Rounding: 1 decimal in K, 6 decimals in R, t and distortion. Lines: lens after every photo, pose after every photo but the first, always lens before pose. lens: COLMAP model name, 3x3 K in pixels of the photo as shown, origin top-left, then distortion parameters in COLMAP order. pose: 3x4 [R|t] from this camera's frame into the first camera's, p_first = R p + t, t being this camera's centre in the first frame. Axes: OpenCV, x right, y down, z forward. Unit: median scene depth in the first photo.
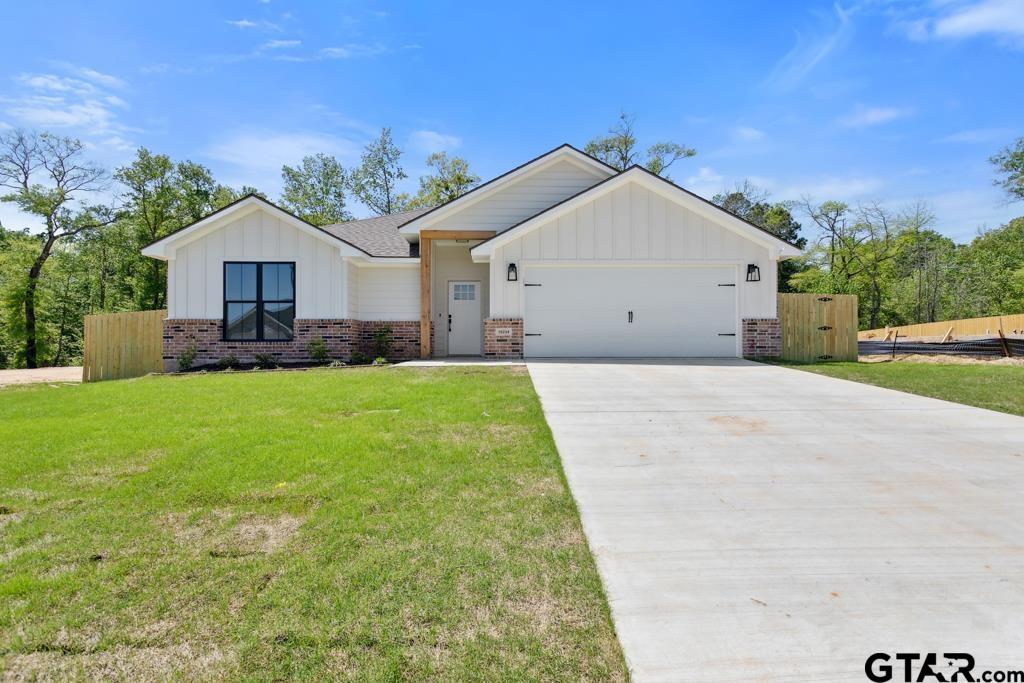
lens RADIAL K [[484.0, 0, 512.0], [0, 484.0, 341.5], [0, 0, 1]] dist [0.001410, 0.000184]
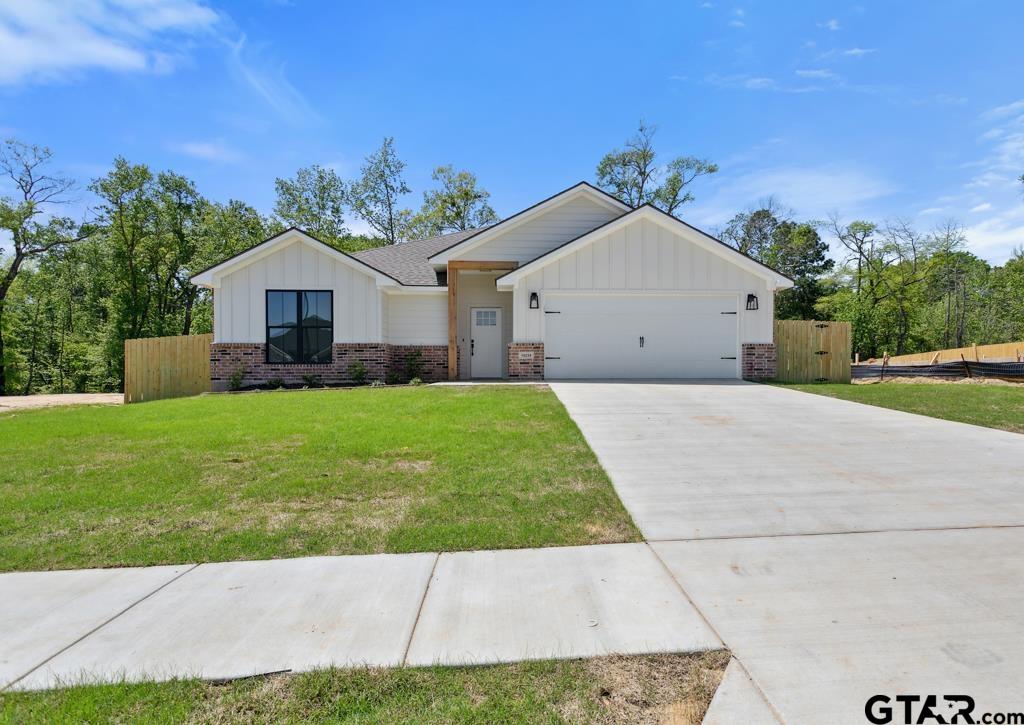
lens RADIAL K [[540.3, 0, 534.0], [0, 540.3, 382.5], [0, 0, 1]] dist [-0.001521, -0.000101]
pose [[0.999624, -0.000197, 0.027409, -0.029210], [-0.000428, 0.999740, 0.022811, 0.012035], [-0.027407, -0.022814, 0.999364, -0.193835]]
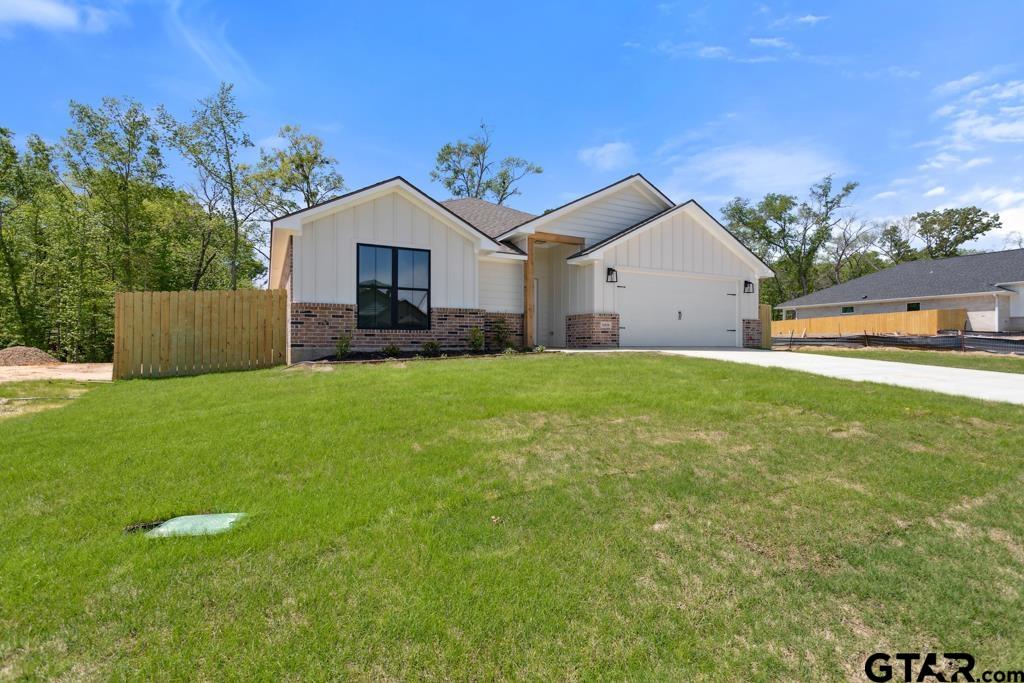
lens RADIAL K [[484.0, 0, 512.0], [0, 484.0, 341.5], [0, 0, 1]] dist [0.001410, 0.000184]
pose [[0.899266, 0.006427, 0.437355, -0.648690], [-0.009755, 0.999938, 0.005362, 0.014801], [-0.437294, -0.009088, 0.899273, 0.025136]]
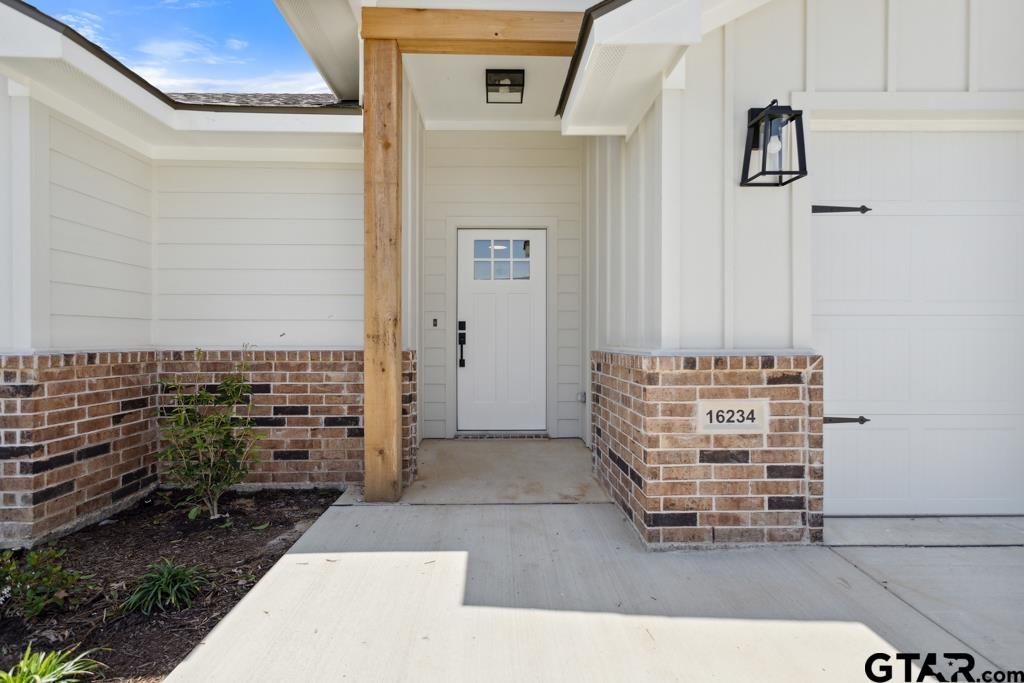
lens RADIAL K [[484.0, 0, 512.0], [0, 484.0, 341.5], [0, 0, 1]] dist [0.001410, 0.000184]
pose [[0.999895, 0.003216, 0.014135, -0.103370], [-0.003388, 0.999920, 0.012181, -0.048640], [-0.014095, -0.012227, 0.999826, 0.682352]]
